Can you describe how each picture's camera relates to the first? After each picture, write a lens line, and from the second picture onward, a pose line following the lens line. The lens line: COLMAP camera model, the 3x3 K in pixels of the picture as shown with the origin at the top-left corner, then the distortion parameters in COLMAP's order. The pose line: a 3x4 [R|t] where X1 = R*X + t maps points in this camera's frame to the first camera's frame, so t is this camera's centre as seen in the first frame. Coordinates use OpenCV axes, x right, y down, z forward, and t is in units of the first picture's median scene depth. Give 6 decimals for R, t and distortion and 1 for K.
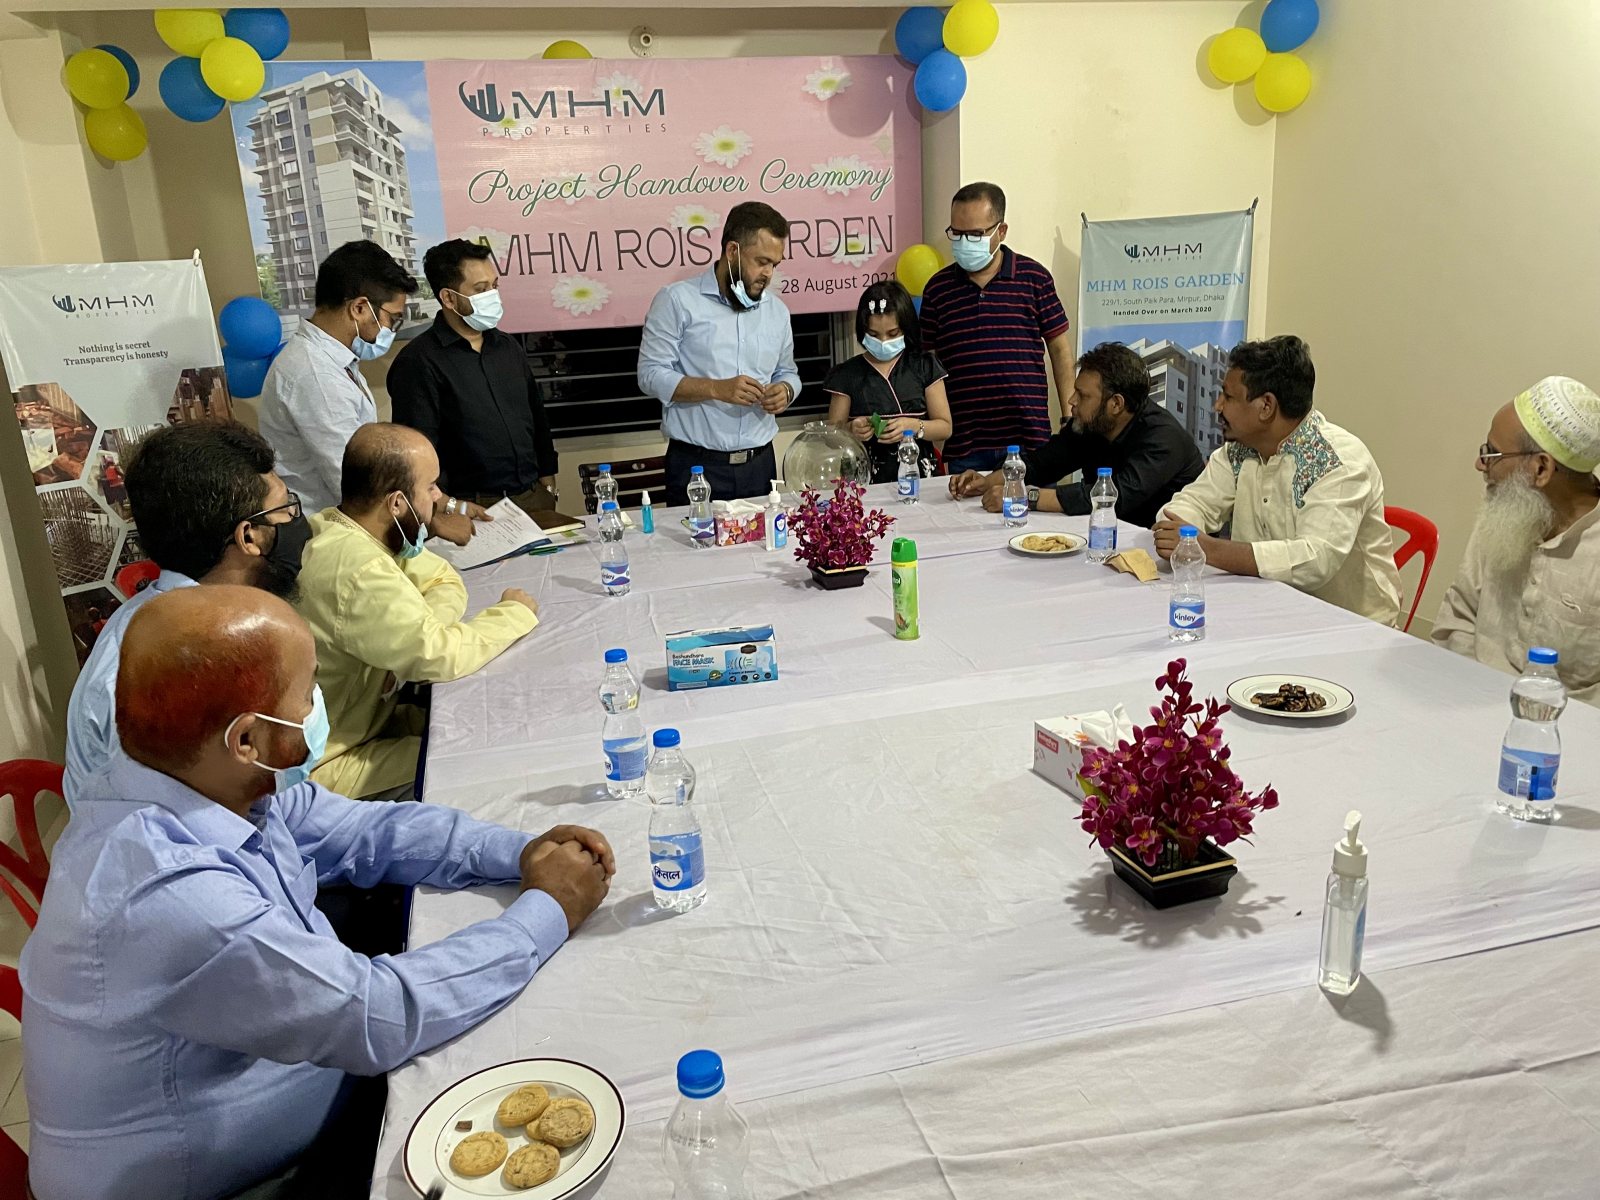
lens RADIAL K [[1244.1, 0, 793.3], [0, 1244.1, 604.0], [0, 0, 1]] dist [0.069647, -0.085345]
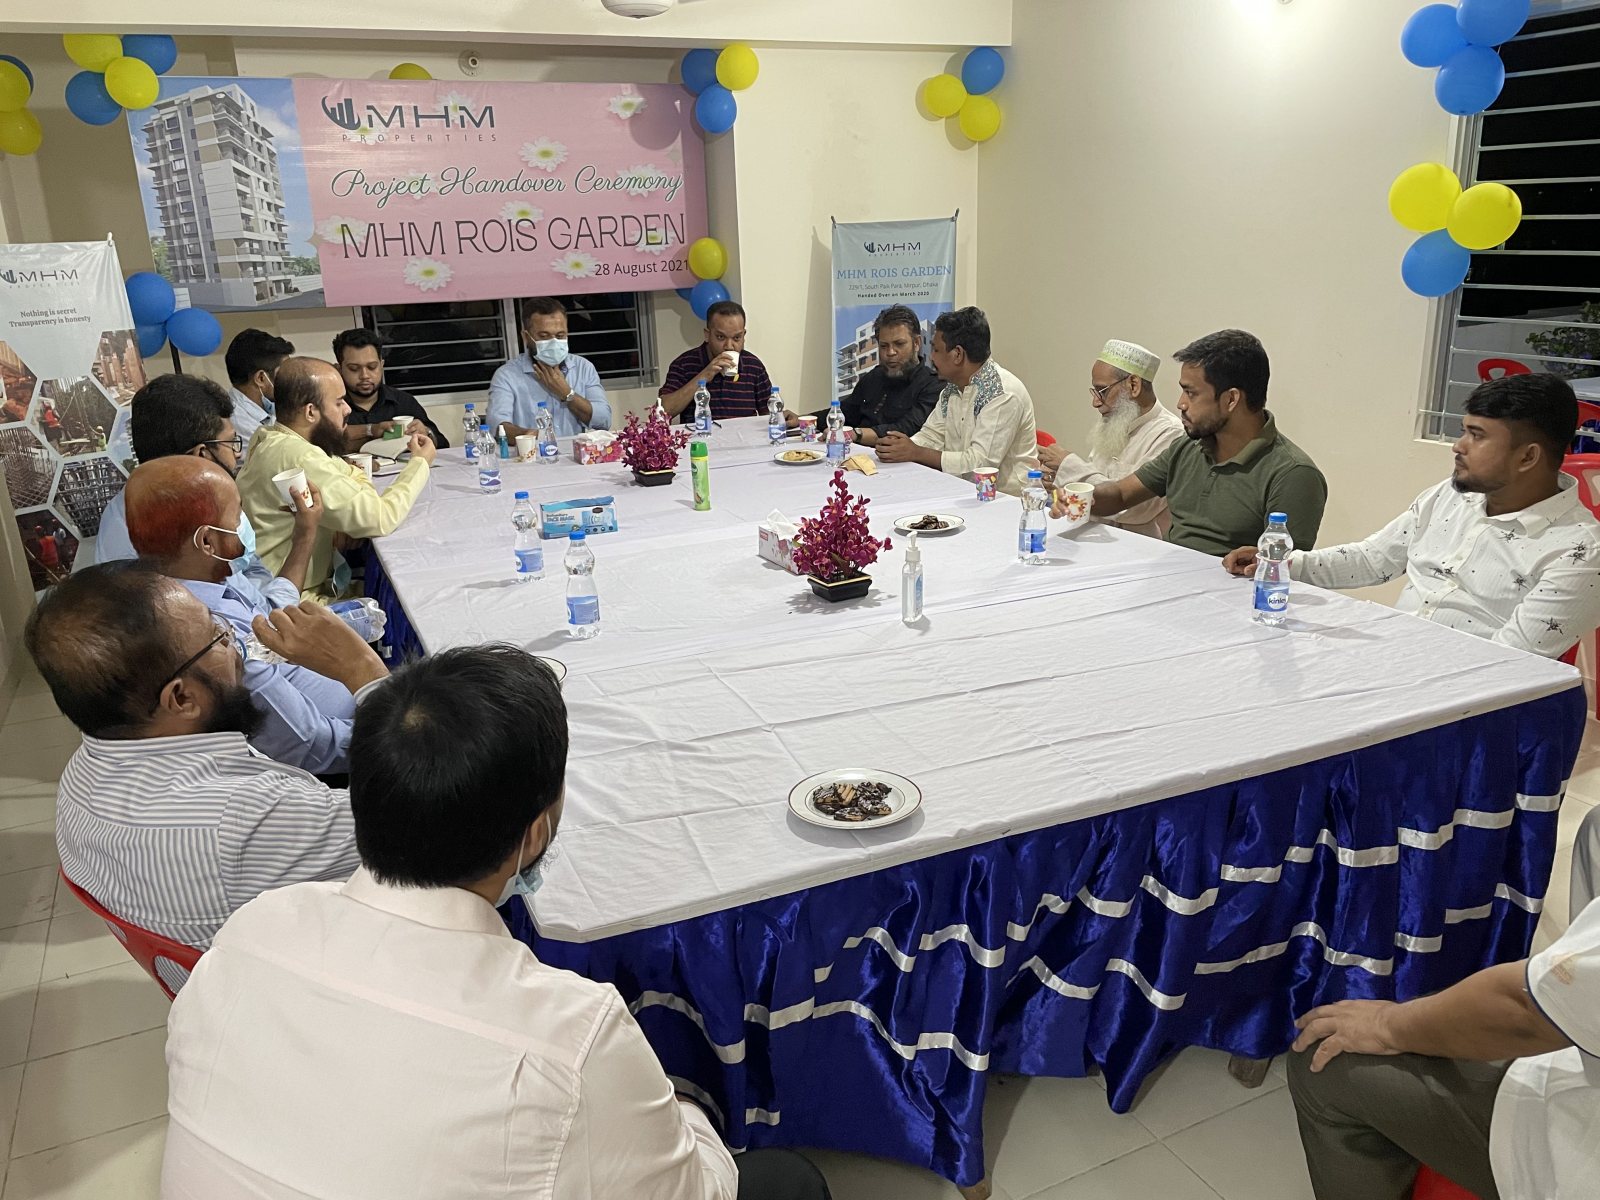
lens RADIAL K [[1244.1, 0, 809.1], [0, 1244.1, 626.5], [0, 0, 1]] dist [0.069647, -0.085345]
pose [[0.985593, -0.034162, 0.165650, -0.020668], [0.029603, 0.999114, 0.029915, 0.075116], [-0.166526, -0.024580, 0.985731, -0.294473]]
